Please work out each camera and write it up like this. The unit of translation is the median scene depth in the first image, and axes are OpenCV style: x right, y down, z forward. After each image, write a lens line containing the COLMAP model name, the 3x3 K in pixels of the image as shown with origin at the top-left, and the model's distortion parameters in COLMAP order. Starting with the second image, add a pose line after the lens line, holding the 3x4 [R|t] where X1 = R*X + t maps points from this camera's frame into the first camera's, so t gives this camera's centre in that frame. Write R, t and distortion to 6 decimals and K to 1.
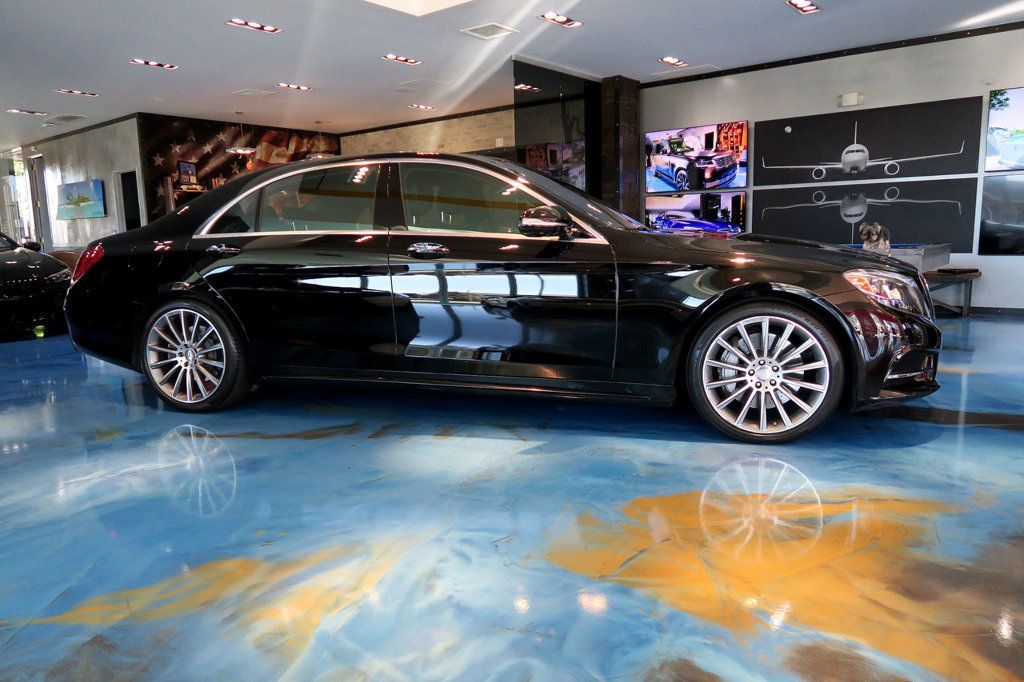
lens RADIAL K [[733.1, 0, 514.4], [0, 733.1, 354.2], [0, 0, 1]] dist [-0.011168, -0.002820]
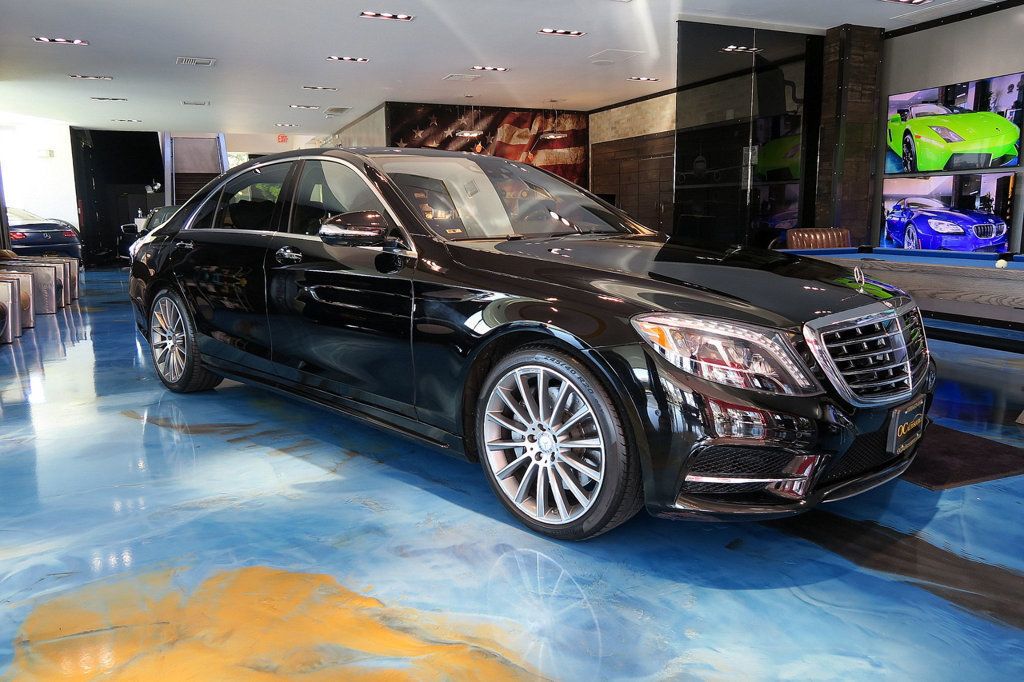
lens RADIAL K [[767.2, 0, 512.0], [0, 767.2, 341.0], [0, 0, 1]] dist [-0.001113, -0.001075]
pose [[0.869609, 0.097478, -0.484024, 0.256597], [-0.092642, 0.995120, 0.033964, -0.037671], [0.484972, 0.015306, 0.874395, 0.111882]]
